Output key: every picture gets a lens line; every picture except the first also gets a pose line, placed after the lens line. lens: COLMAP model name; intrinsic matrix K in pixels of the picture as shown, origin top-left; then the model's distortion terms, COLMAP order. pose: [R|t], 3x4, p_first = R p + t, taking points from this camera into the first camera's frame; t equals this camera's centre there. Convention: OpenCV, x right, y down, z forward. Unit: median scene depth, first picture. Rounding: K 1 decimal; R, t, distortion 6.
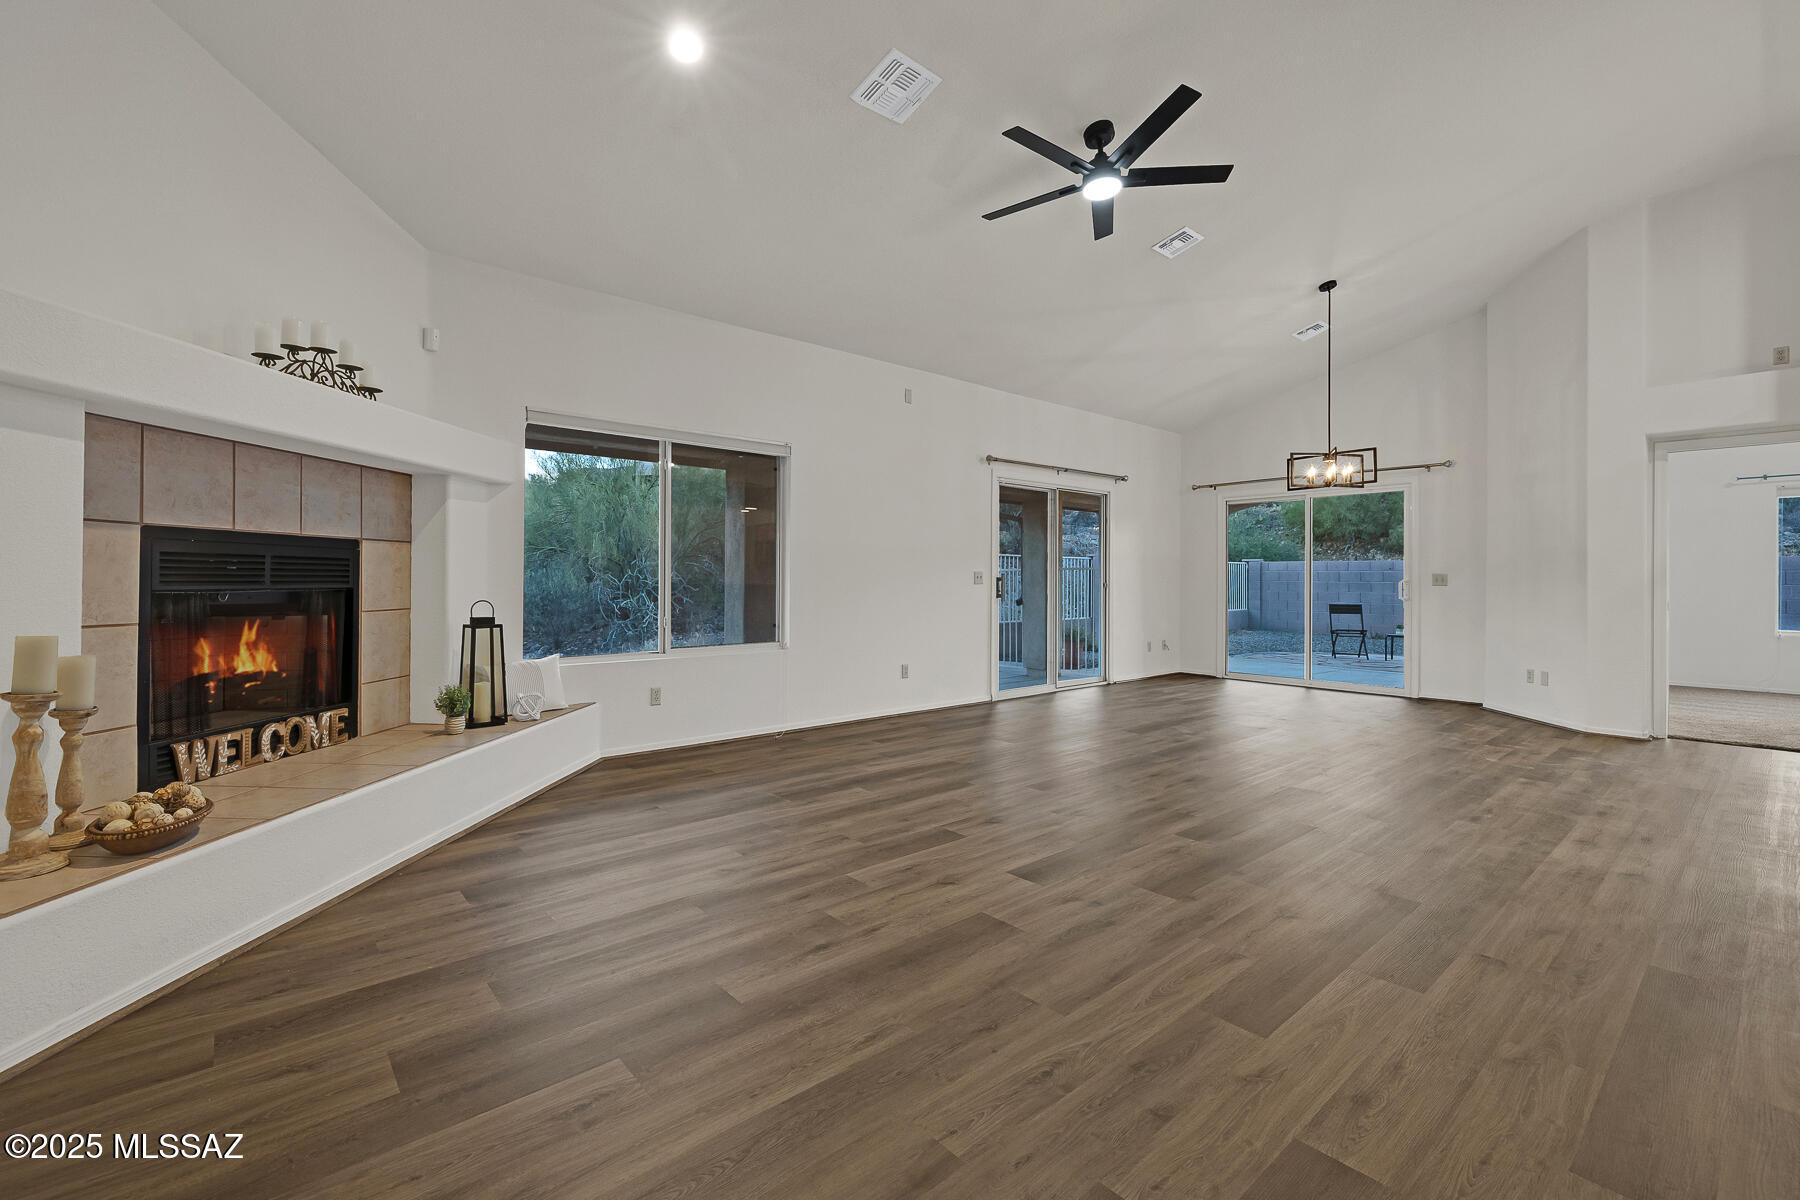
lens RADIAL K [[765.3, 0, 887.2], [0, 765.3, 582.6], [0, 0, 1]] dist [-0.002656, 0.000130]
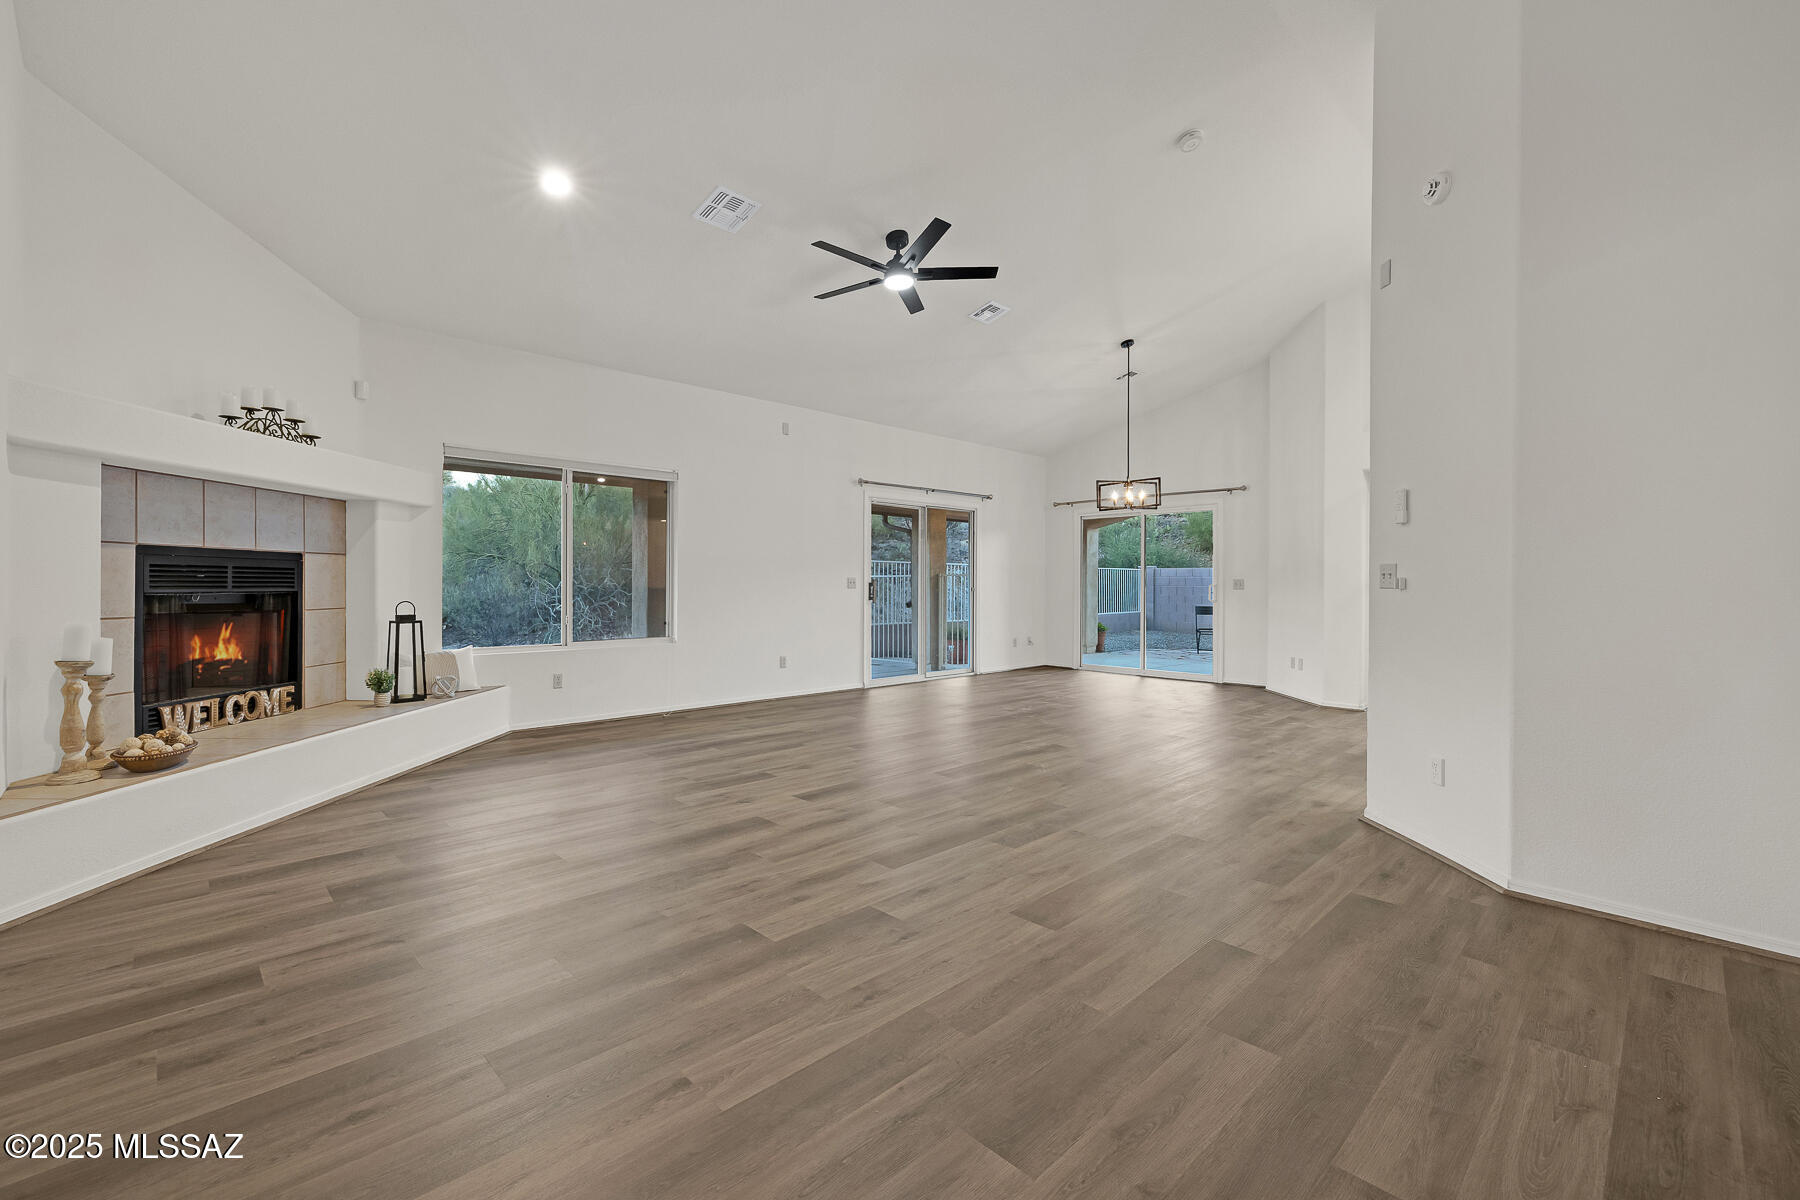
lens RADIAL K [[753.5, 0, 885.7], [0, 753.5, 593.1], [0, 0, 1]] dist [-0.001116, -0.000233]
pose [[0.998358, -0.001455, 0.057273, 0.194357], [0.001045, 0.999974, 0.007195, 0.001887], [-0.057281, -0.007123, 0.998333, -0.289494]]
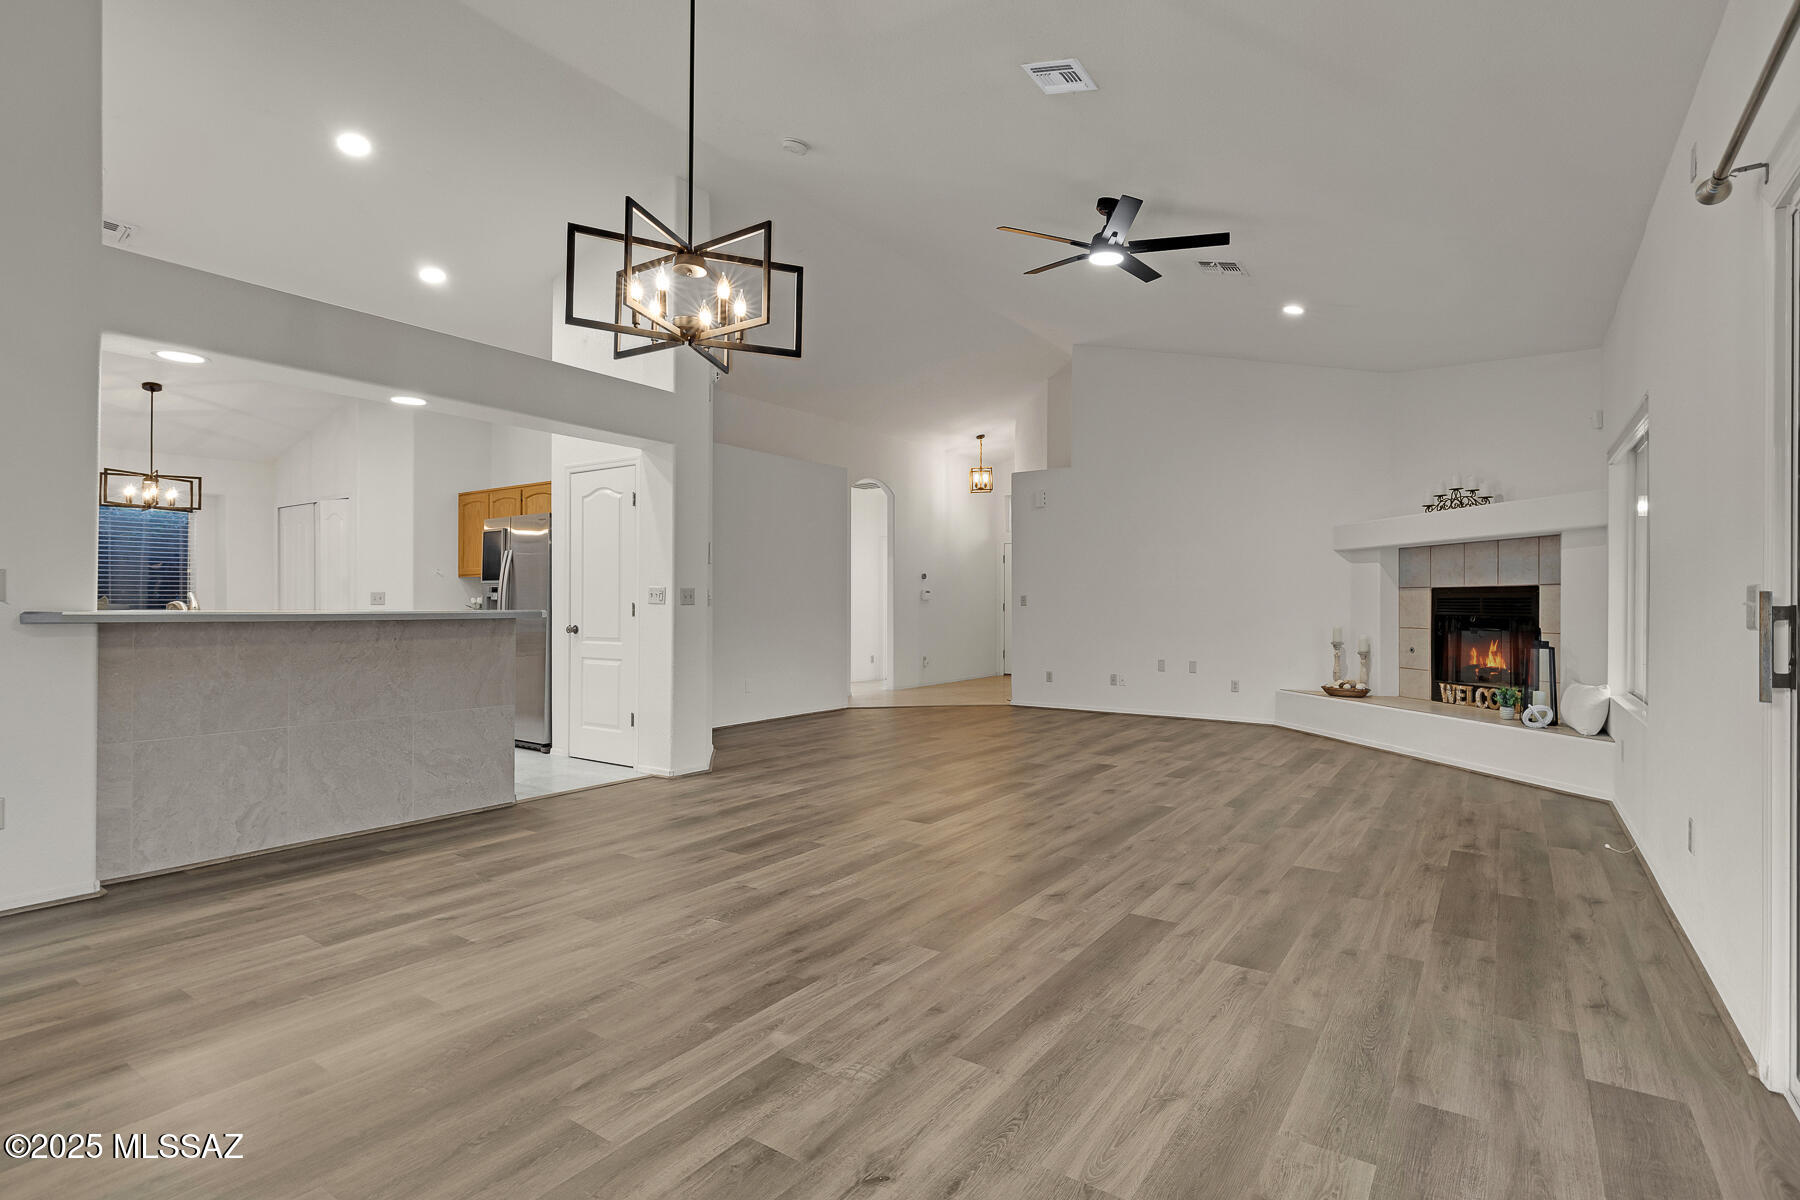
lens RADIAL K [[875.7, 0, 900.0], [0, 875.7, 600.0], [0, 0, 1]] dist [-0.008084, -0.000261]
pose [[-0.967265, -0.010242, -0.253563, 0.939106], [-0.009949, 0.999948, -0.002437, -0.010016], [0.253575, 0.000166, -0.967316, 2.274587]]
